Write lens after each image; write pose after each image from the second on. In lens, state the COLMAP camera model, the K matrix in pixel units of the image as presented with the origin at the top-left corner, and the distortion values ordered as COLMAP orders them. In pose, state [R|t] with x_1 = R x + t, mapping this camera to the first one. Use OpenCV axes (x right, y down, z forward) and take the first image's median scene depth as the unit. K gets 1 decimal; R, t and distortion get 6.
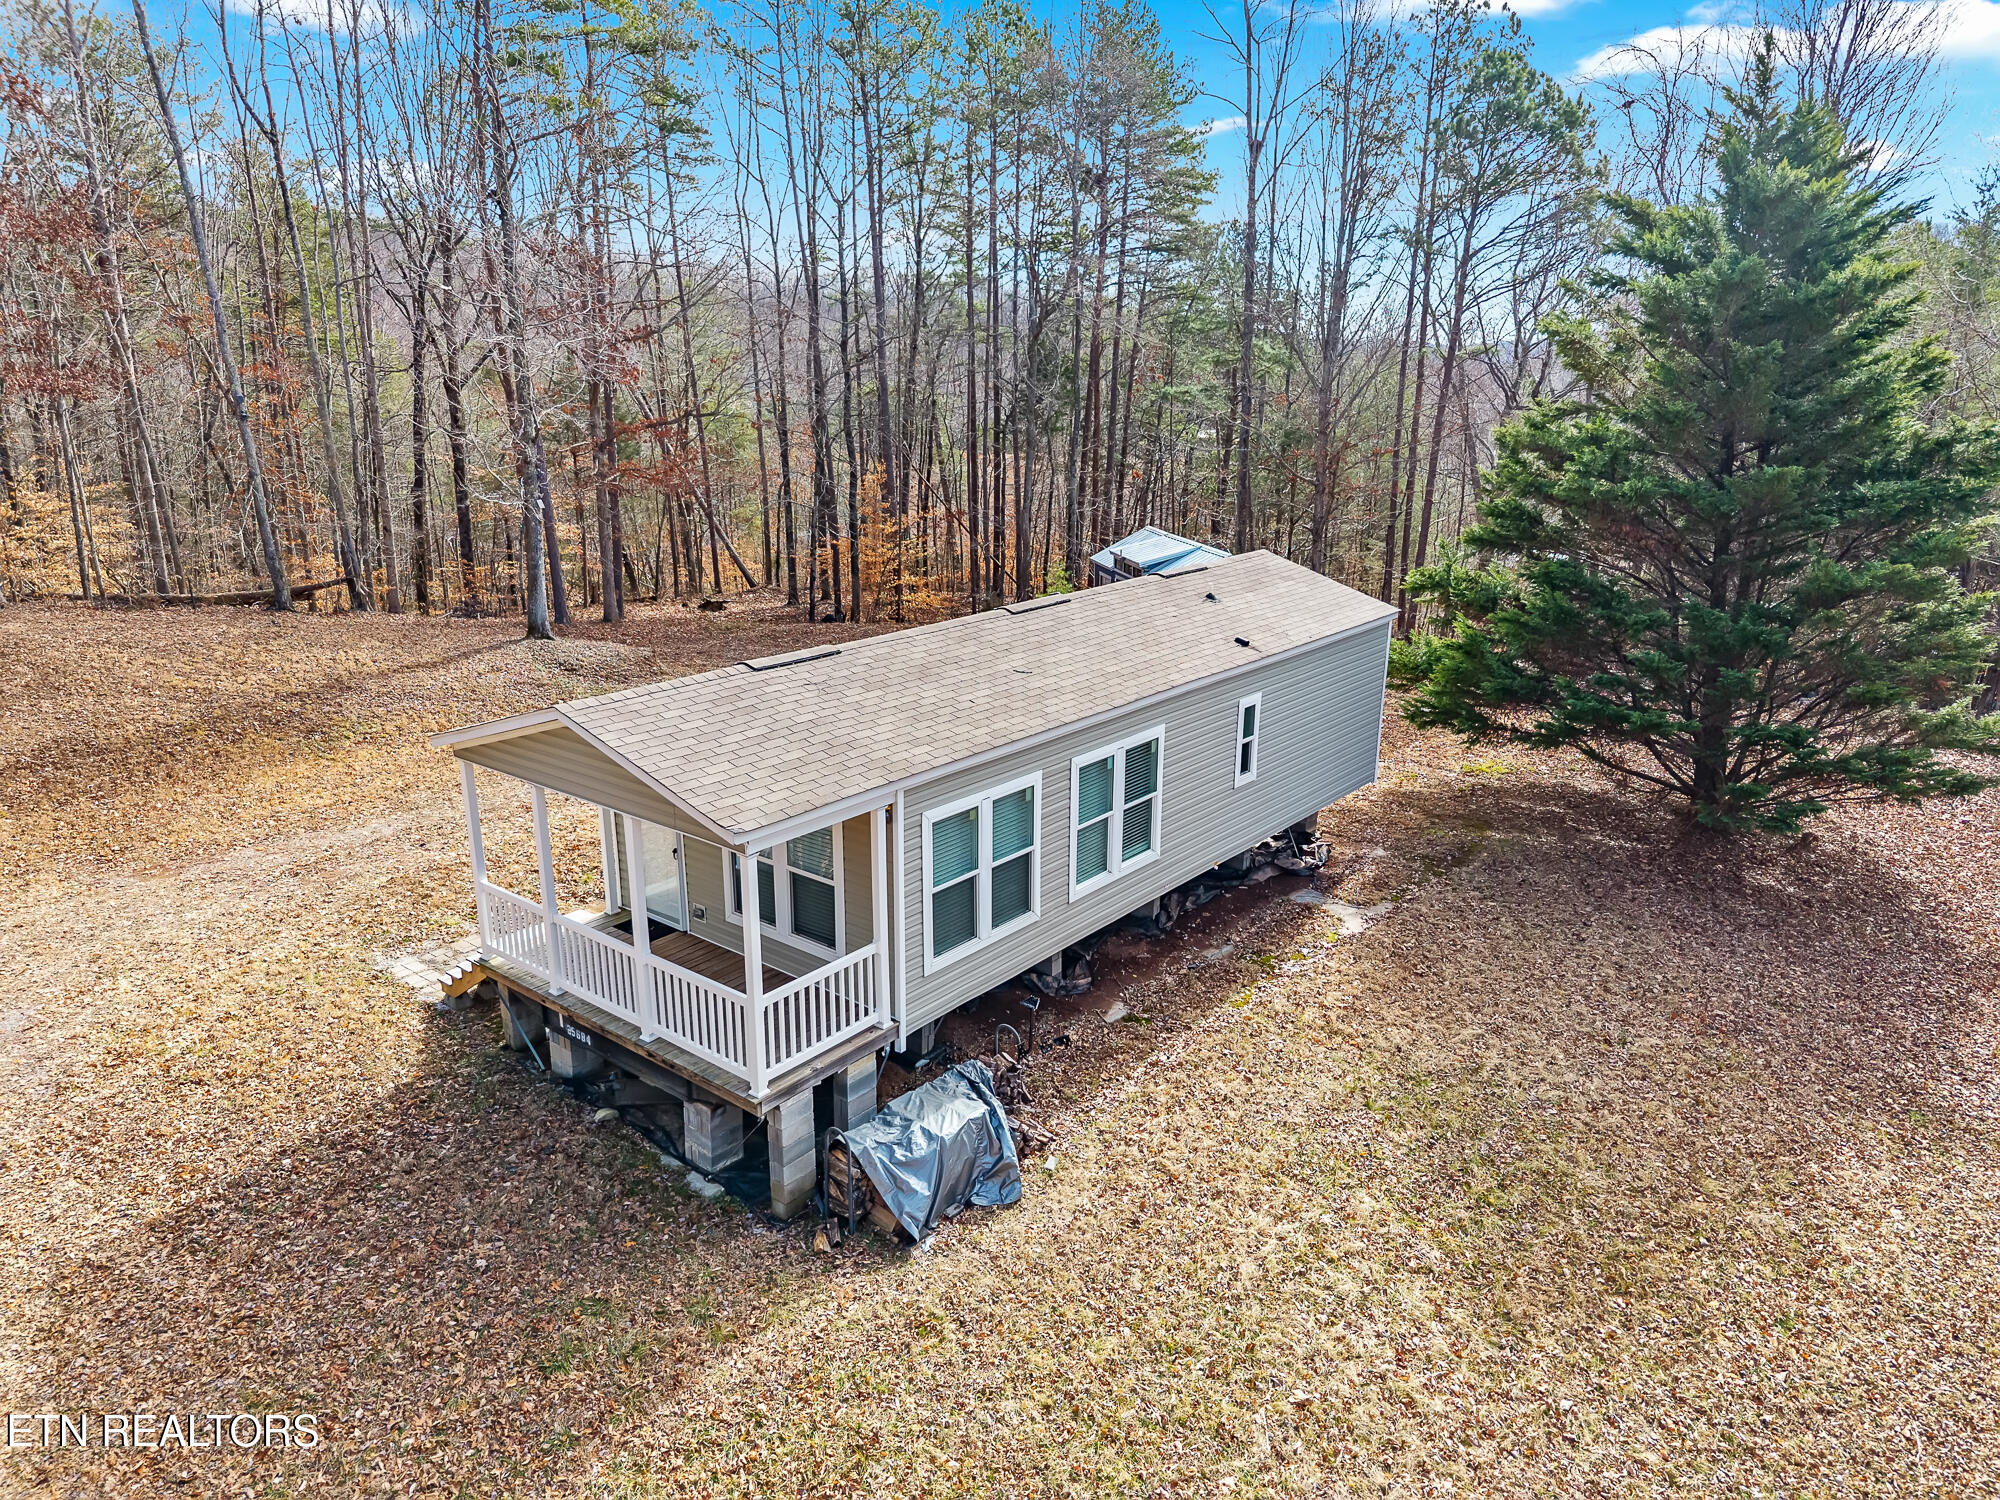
lens RADIAL K [[1356.5, 0, 995.5], [0, 1356.5, 759.3], [0, 0, 1]] dist [0.017418, -0.008968]
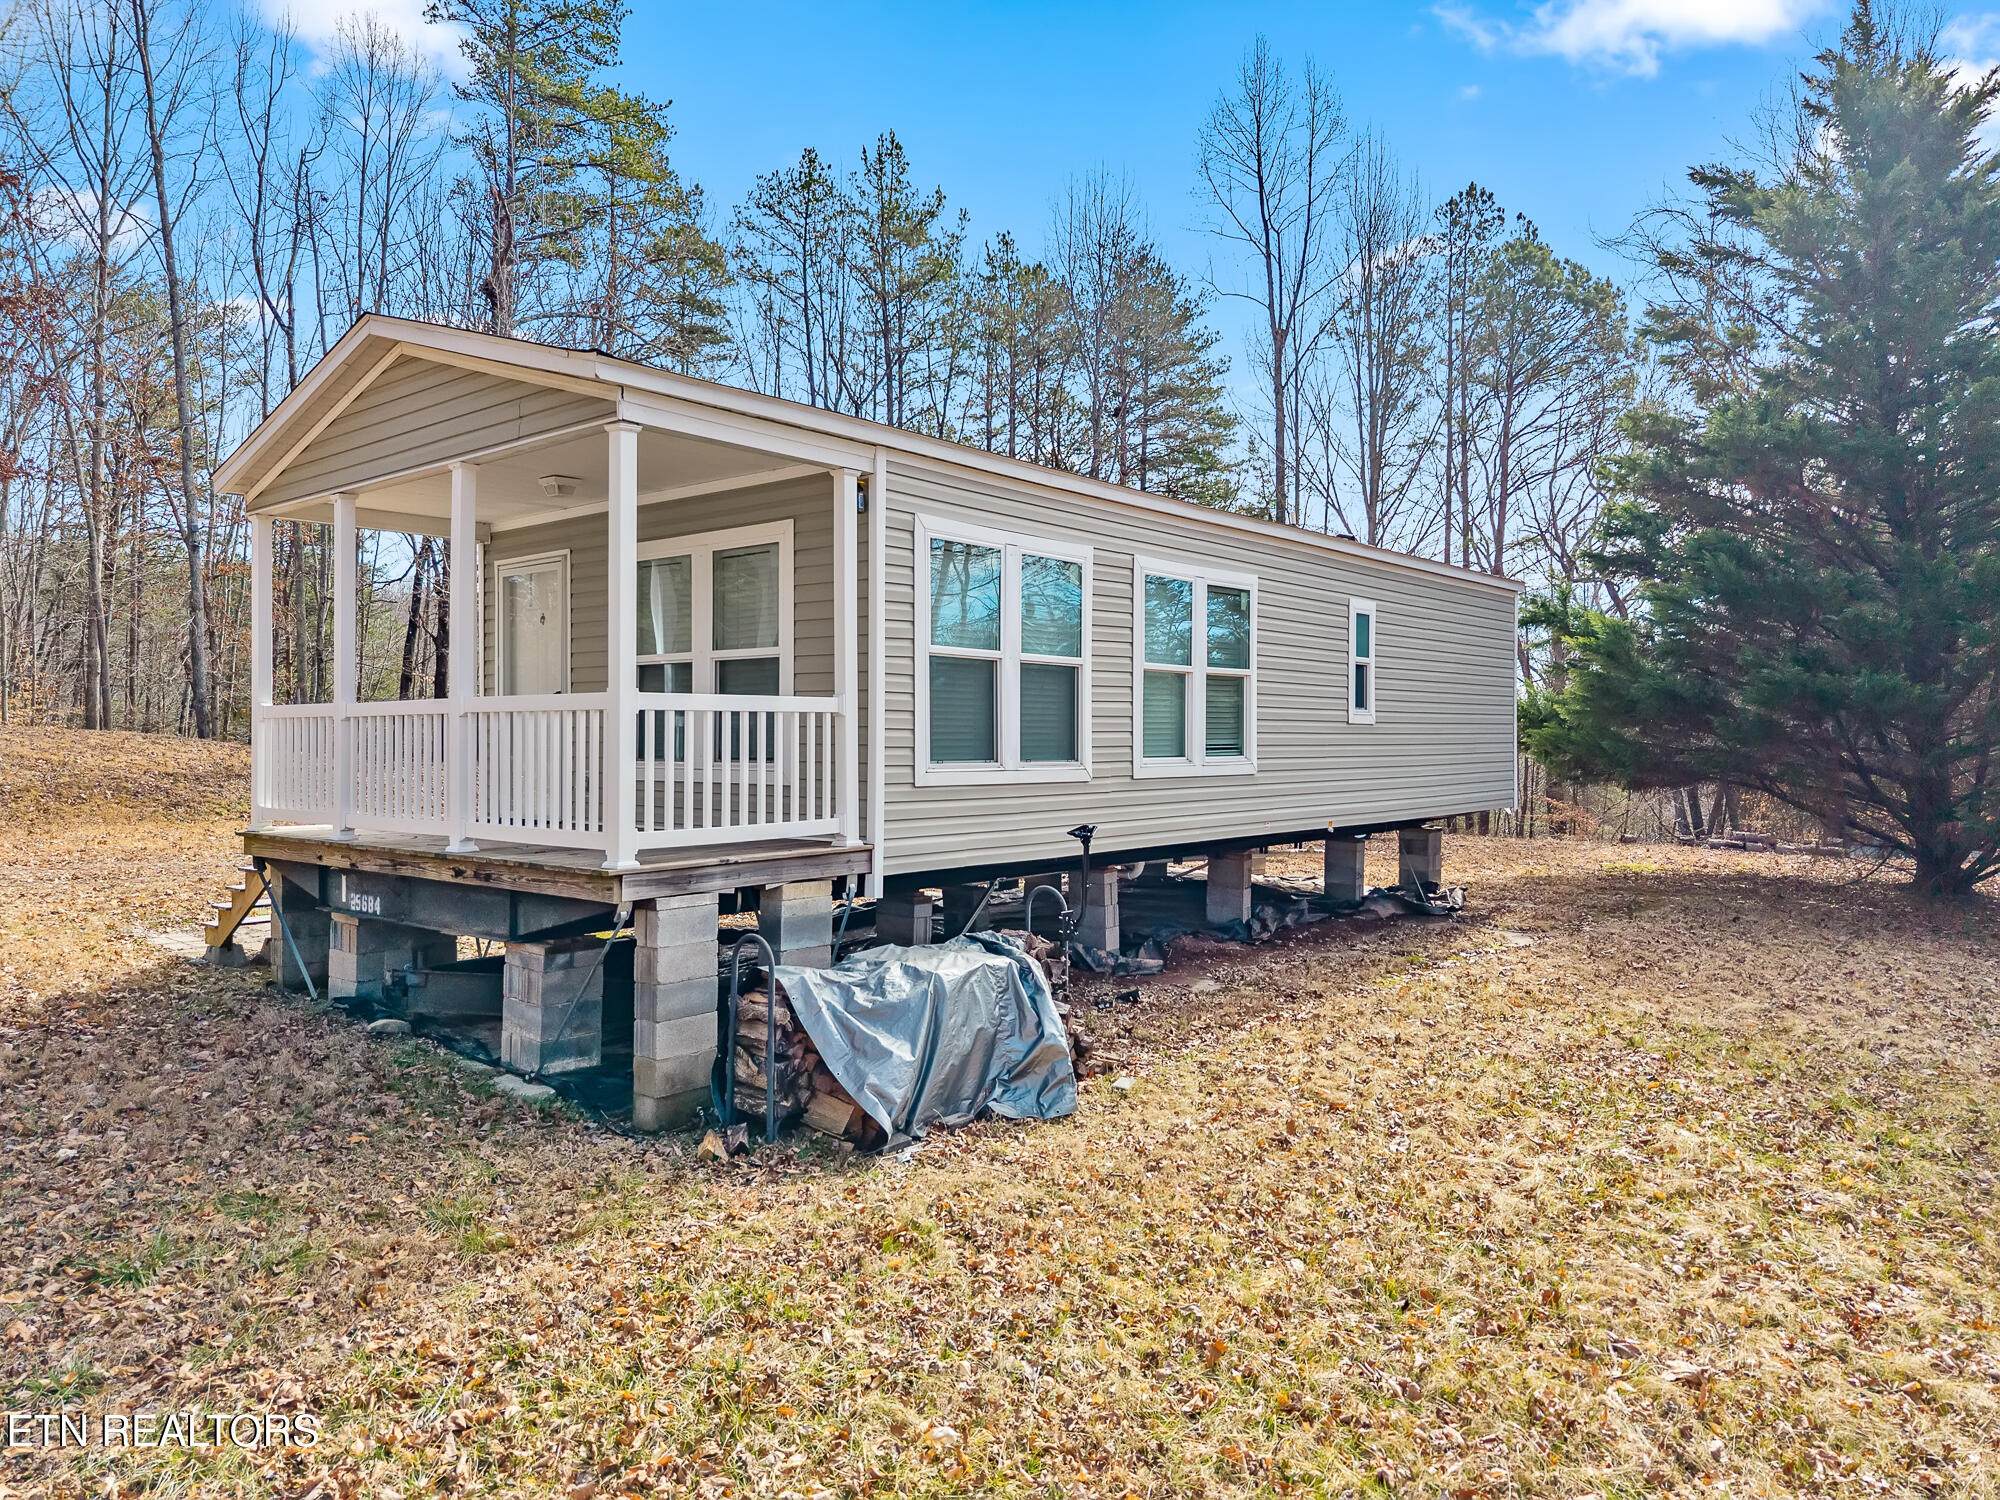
lens RADIAL K [[1356.5, 0, 996.7], [0, 1356.5, 738.5], [0, 0, 1]] dist [0.017418, -0.008968]
pose [[0.999929, -0.000977, -0.011858, -0.007595], [-0.002643, 0.953489, -0.301418, 0.354027], [0.011600, 0.301428, 0.953418, 0.423201]]
